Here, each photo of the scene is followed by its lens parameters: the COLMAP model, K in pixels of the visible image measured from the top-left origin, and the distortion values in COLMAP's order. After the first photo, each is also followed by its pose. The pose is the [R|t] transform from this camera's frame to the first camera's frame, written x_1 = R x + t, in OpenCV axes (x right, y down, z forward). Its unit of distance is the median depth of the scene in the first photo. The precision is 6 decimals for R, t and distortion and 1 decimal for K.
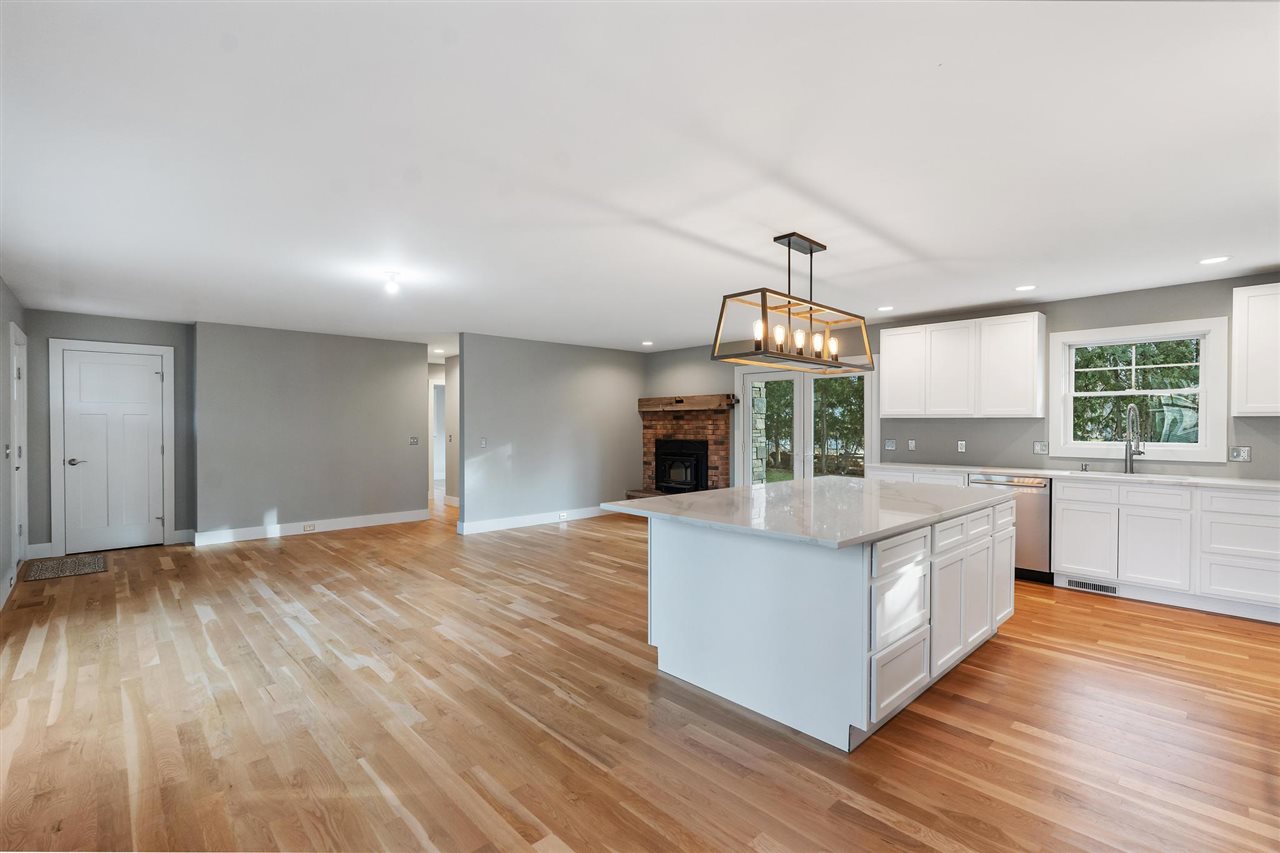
lens RADIAL K [[578.7, 0, 640.0], [0, 578.7, 426.5], [0, 0, 1]] dist [-0.003272, -0.000050]
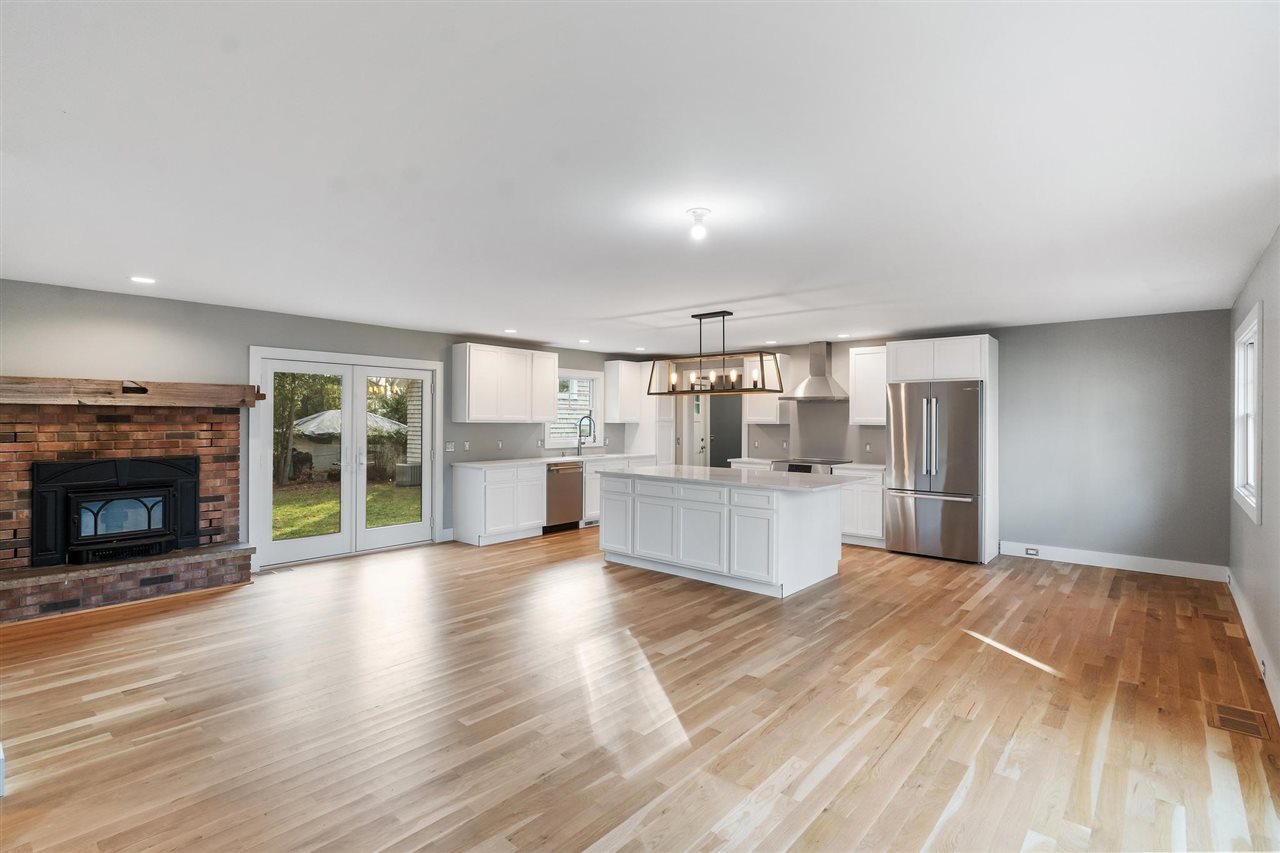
lens RADIAL K [[606.2, 0, 640.0], [0, 606.2, 426.5], [0, 0, 1]] dist [0.000049, -0.000021]
pose [[-0.103332, -0.011651, 0.994579, -0.971765], [-0.000854, 0.999932, 0.011625, -0.026680], [-0.994647, 0.000352, -0.103335, 1.003894]]
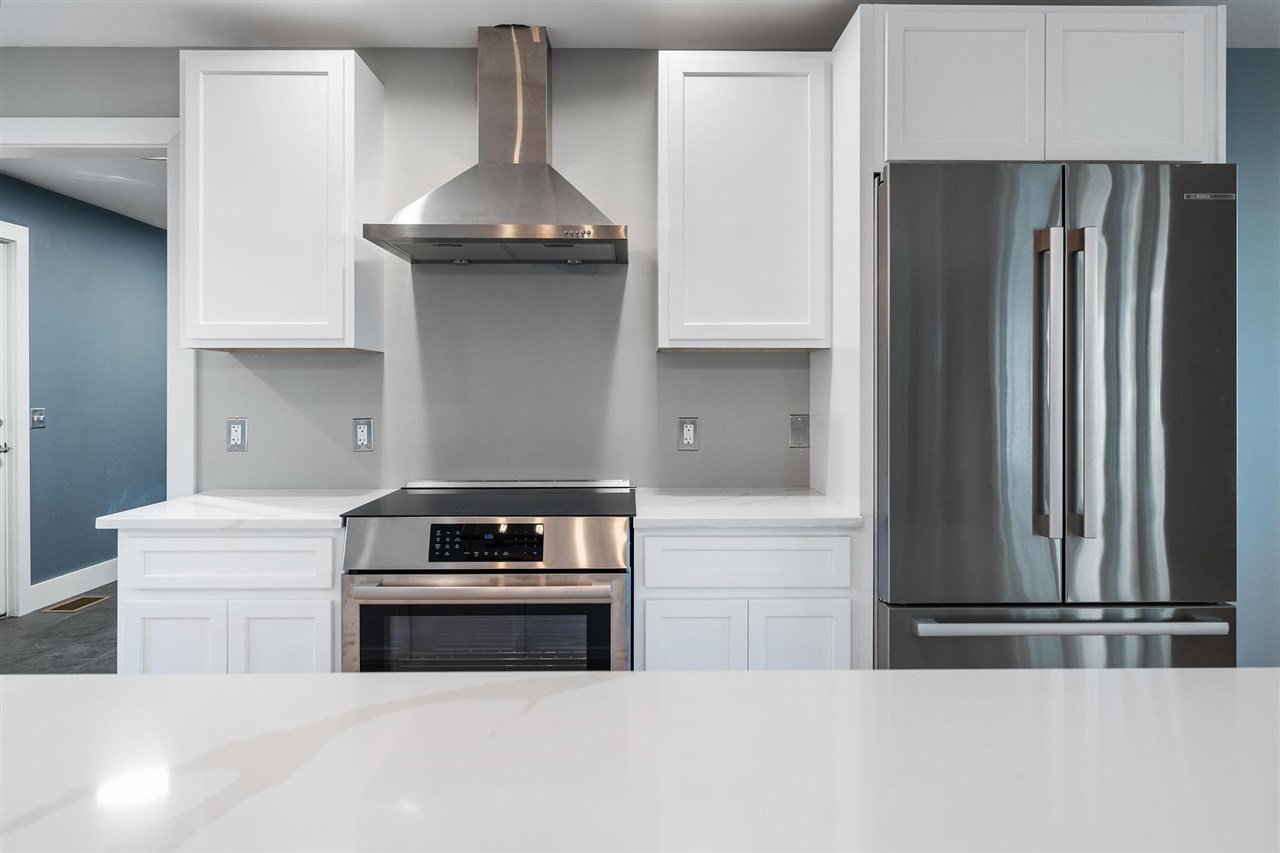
lens RADIAL K [[850.1, 0, 640.0], [0, 850.1, 426.5], [0, 0, 1]] dist [-0.002036, -0.000635]
pose [[-0.736672, -0.029762, 0.675595, 0.144310], [0.004799, 0.998776, 0.049233, 0.011017], [-0.676233, 0.039511, -0.735628, 0.726880]]
